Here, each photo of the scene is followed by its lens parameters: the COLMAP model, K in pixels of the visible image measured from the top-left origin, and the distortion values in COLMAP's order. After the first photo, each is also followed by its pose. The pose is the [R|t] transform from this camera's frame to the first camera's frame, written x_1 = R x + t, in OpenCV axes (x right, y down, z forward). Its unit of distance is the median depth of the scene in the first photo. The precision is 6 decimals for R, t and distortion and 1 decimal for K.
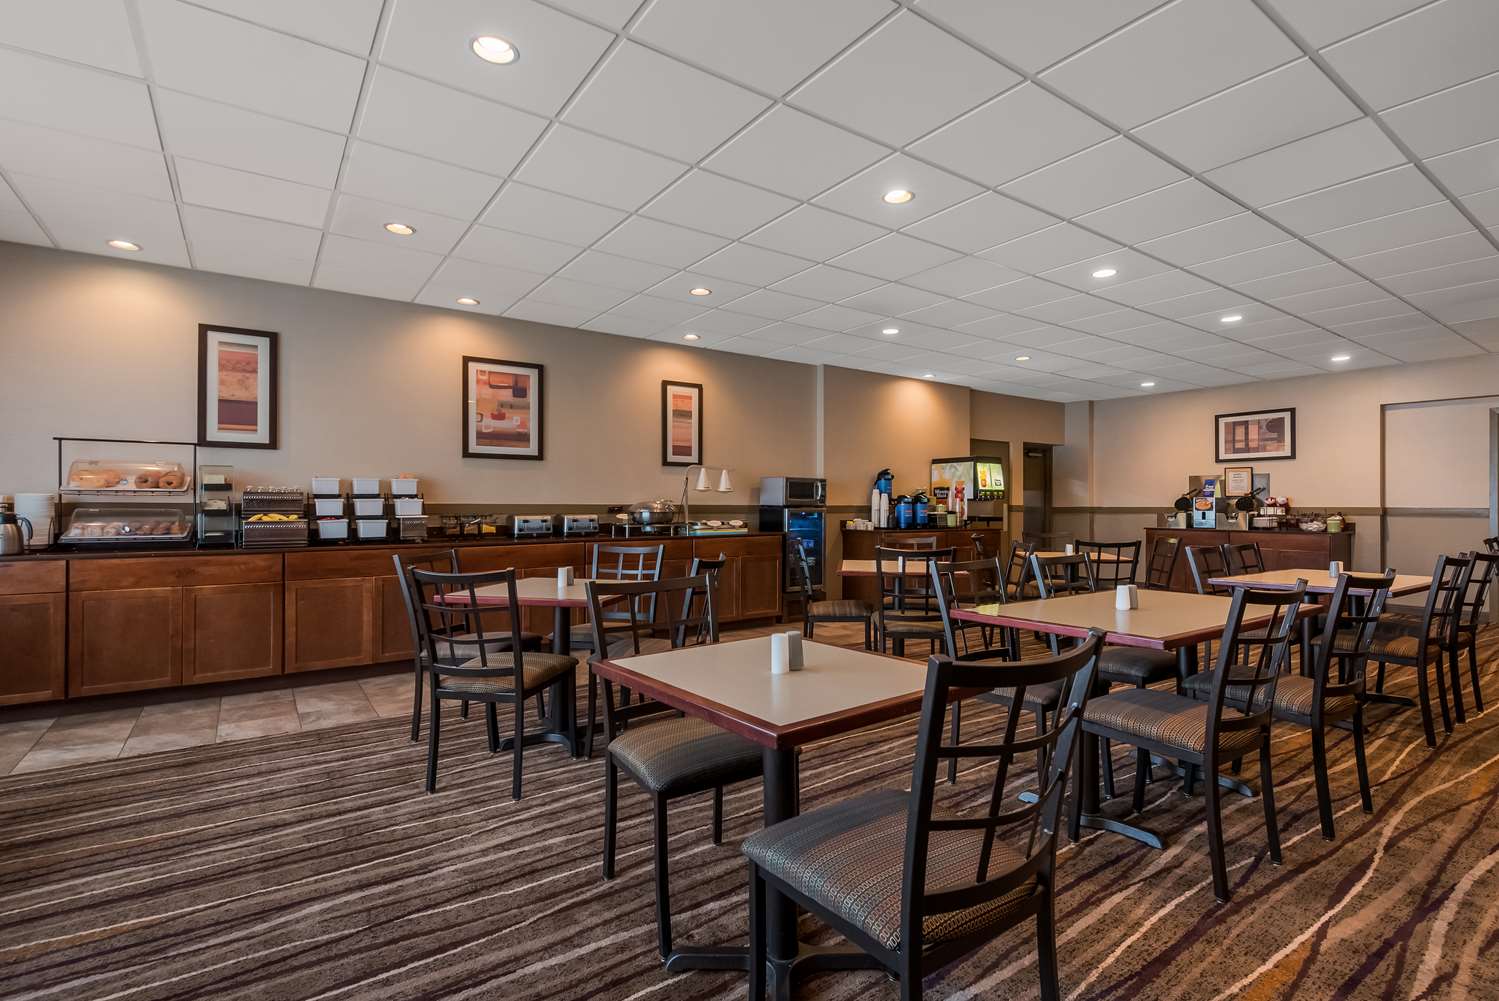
lens RADIAL K [[651.9, 0, 782.7], [0, 651.9, 504.7], [0, 0, 1]] dist [-0.000721, -0.005488]
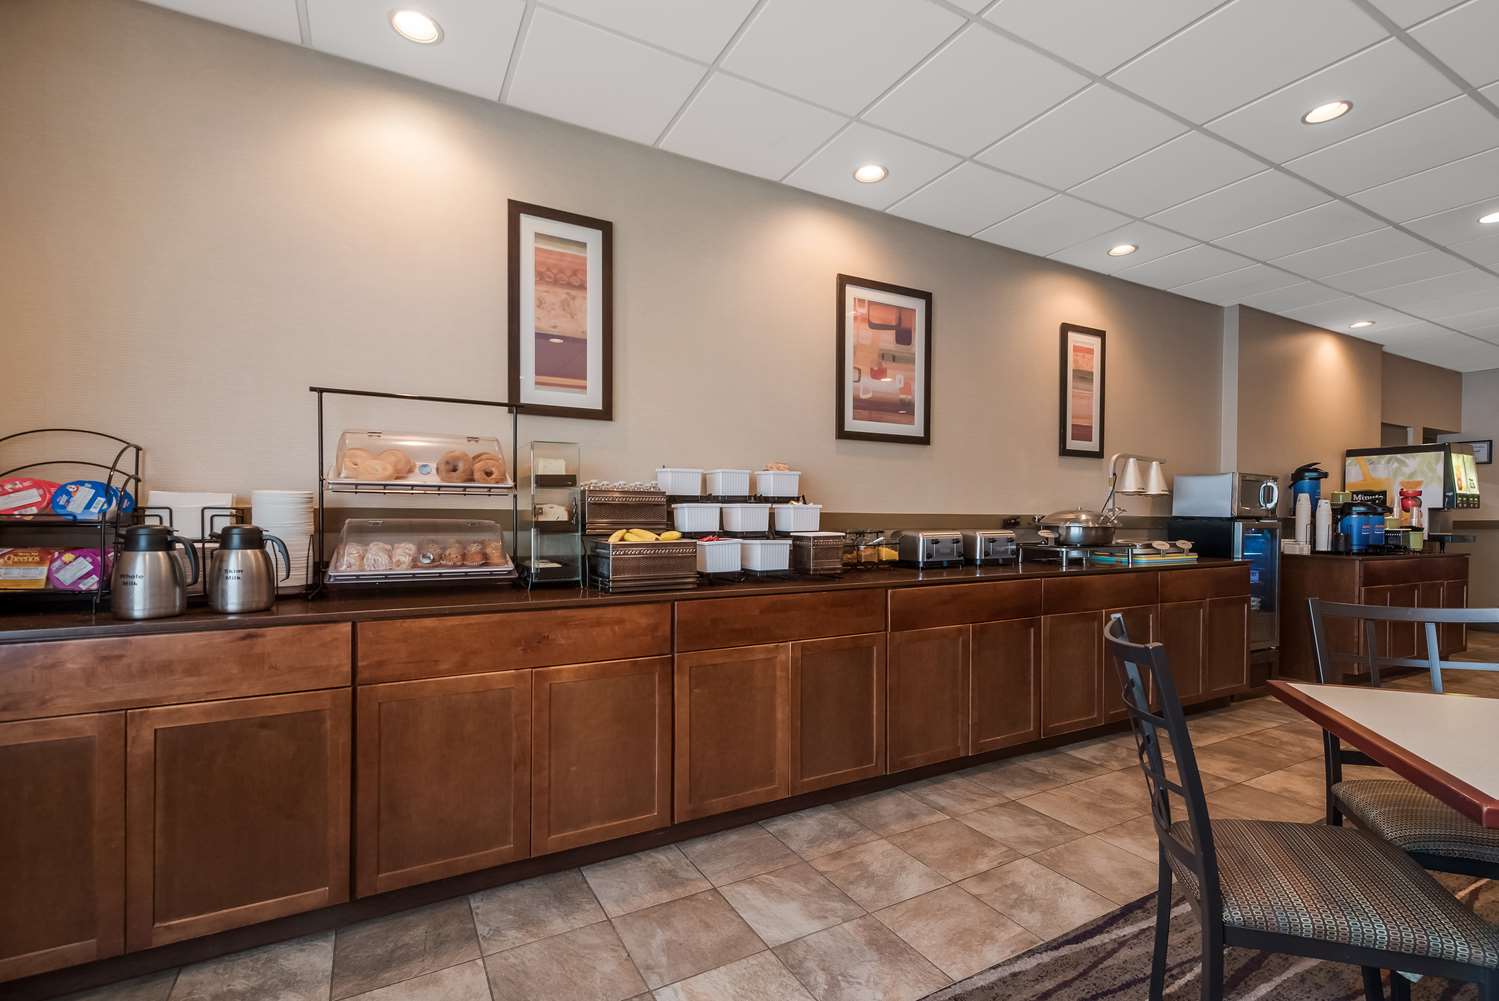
lens RADIAL K [[677.8, 0, 752.6], [0, 677.8, 528.0], [0, 0, 1]] dist [0.003654, 0.000241]
pose [[0.983768, 0.004969, -0.179375, -0.560779], [-0.002133, 0.999870, 0.016000, 0.003538], [0.179432, -0.015358, 0.983651, 0.427155]]
